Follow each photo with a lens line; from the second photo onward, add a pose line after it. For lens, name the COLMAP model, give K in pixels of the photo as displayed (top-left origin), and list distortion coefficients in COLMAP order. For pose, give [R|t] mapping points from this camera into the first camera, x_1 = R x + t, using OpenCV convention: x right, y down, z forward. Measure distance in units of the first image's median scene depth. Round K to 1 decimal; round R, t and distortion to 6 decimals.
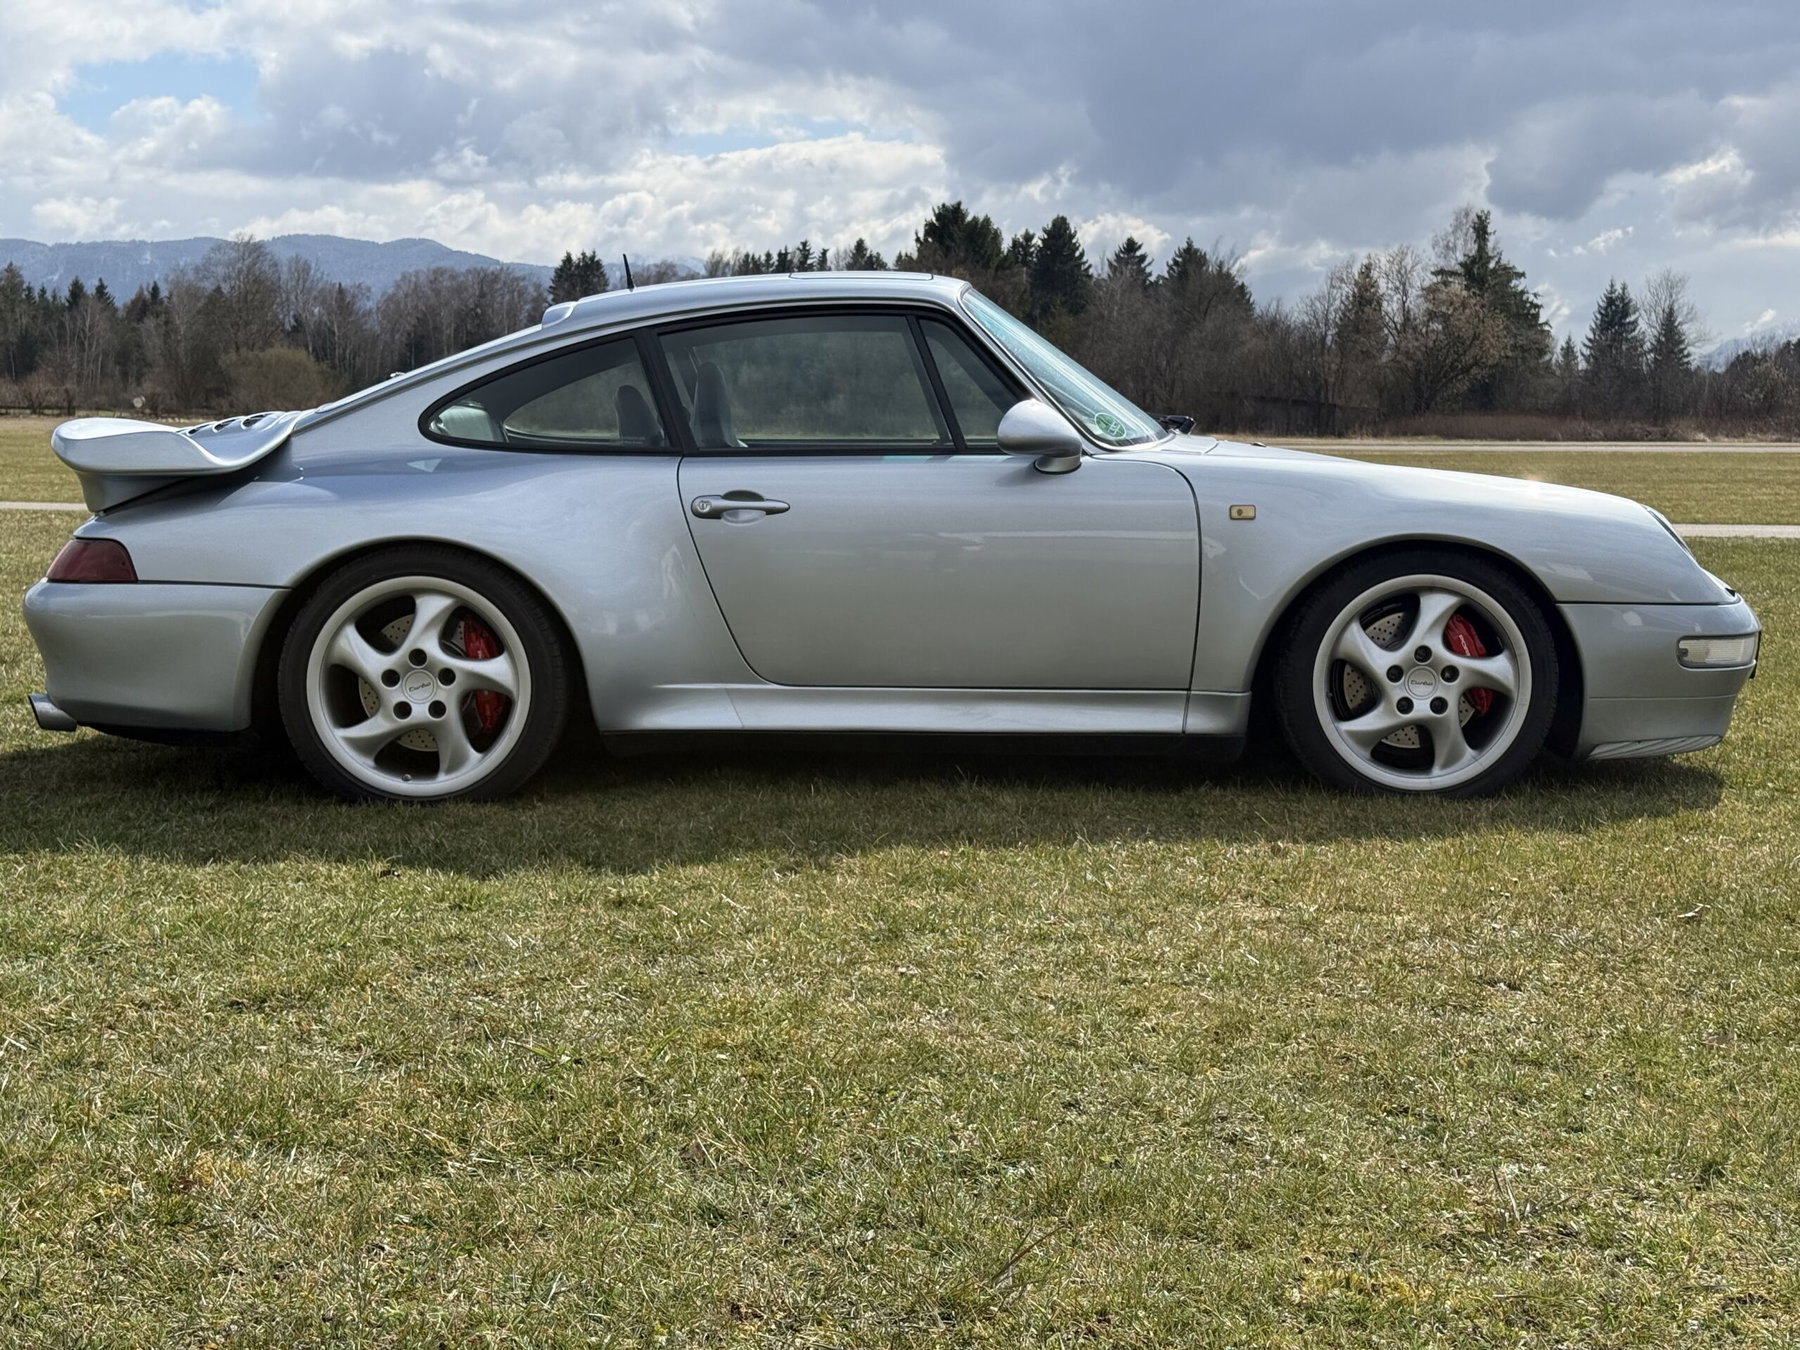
lens RADIAL K [[2421.4, 0, 900.0], [0, 2421.4, 675.0], [0, 0, 1]] dist [0.187482, -0.362347]
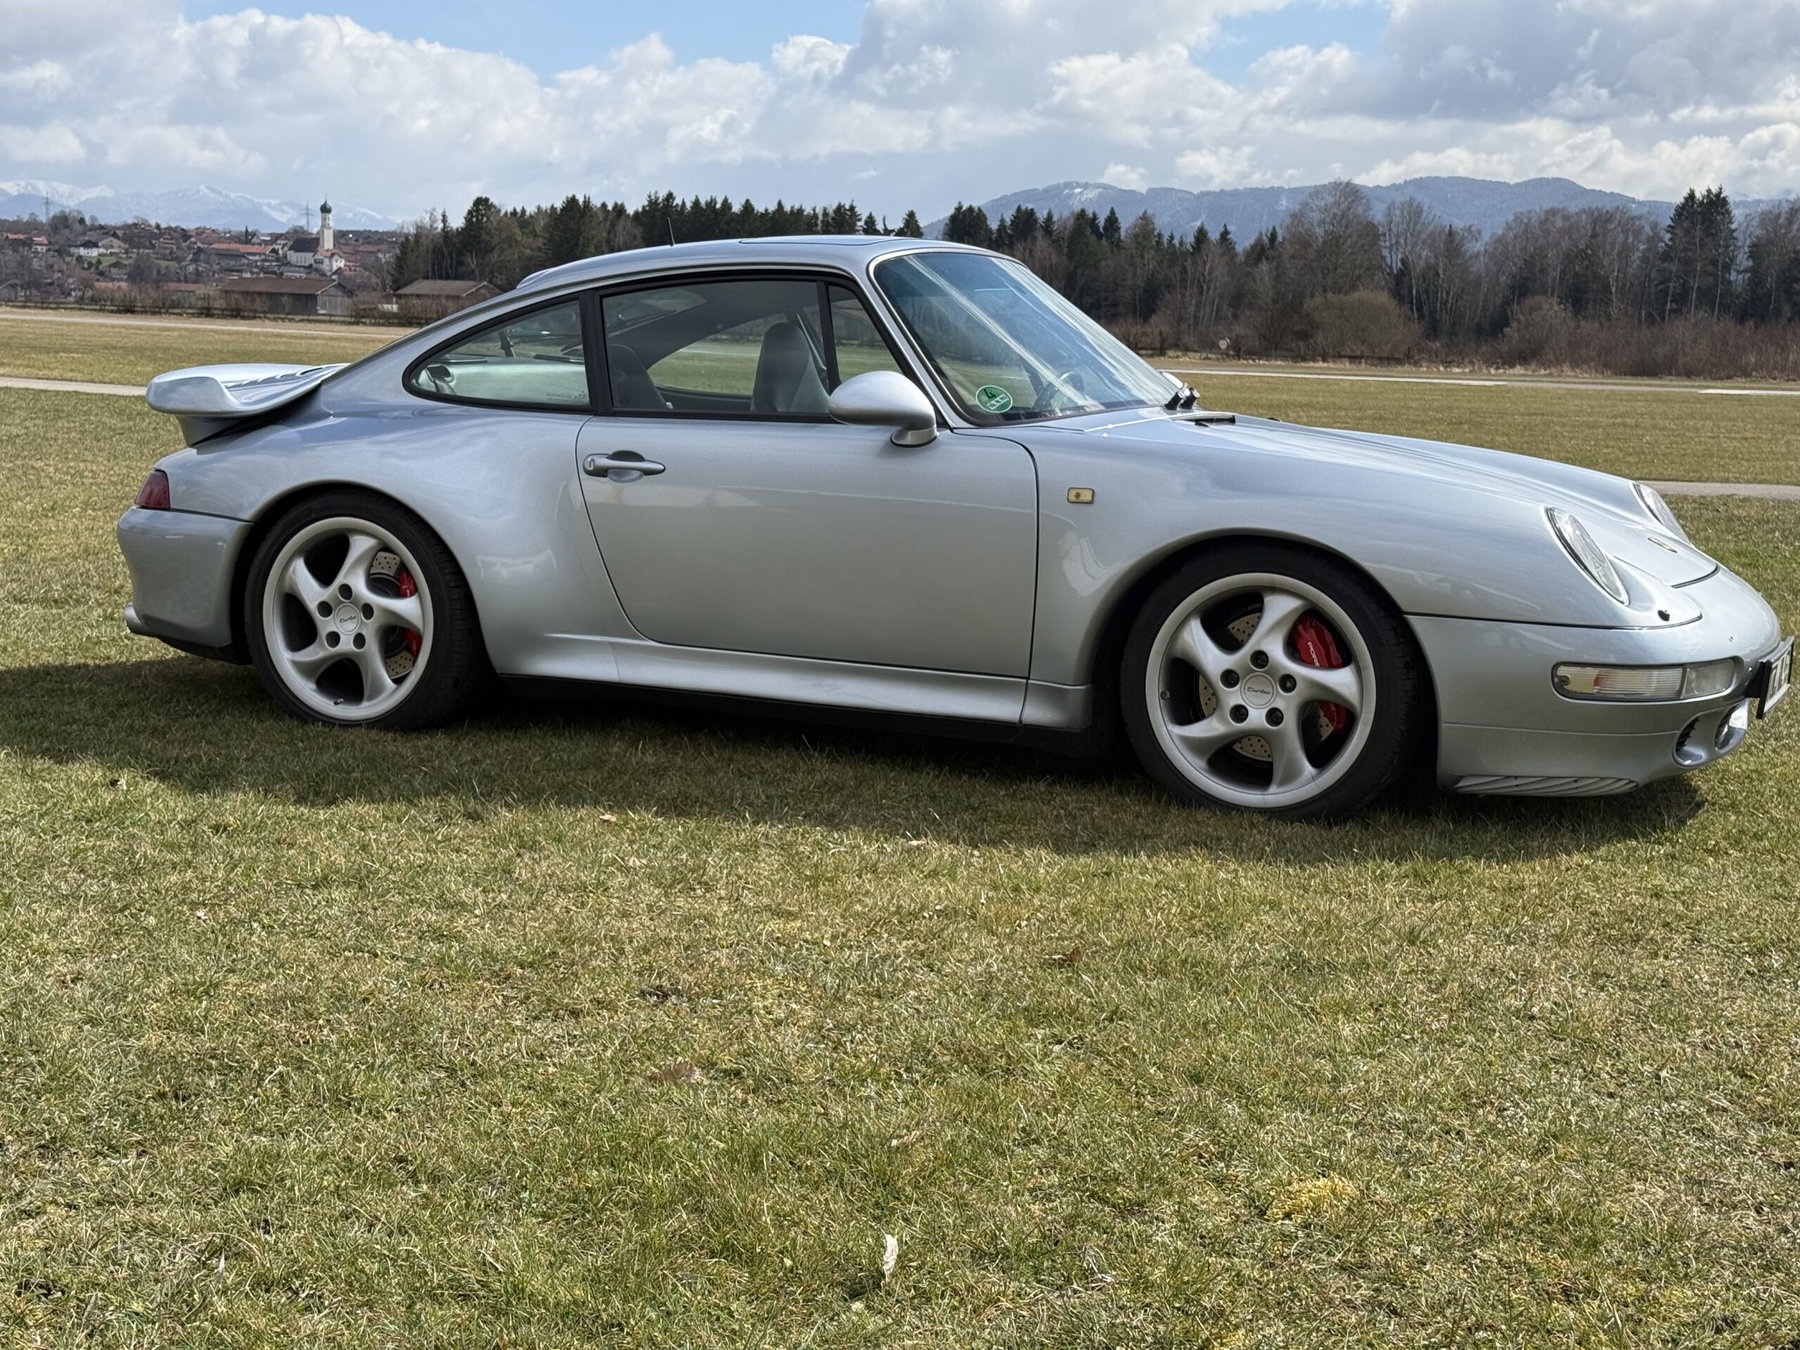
lens RADIAL K [[2421.4, 0, 900.0], [0, 2421.4, 675.0], [0, 0, 1]] dist [0.187482, -0.362347]
pose [[0.905412, 0.078889, -0.417140, 0.473354], [-0.069392, 0.996869, 0.037909, -0.028053], [0.418825, -0.005377, 0.908051, 0.110502]]
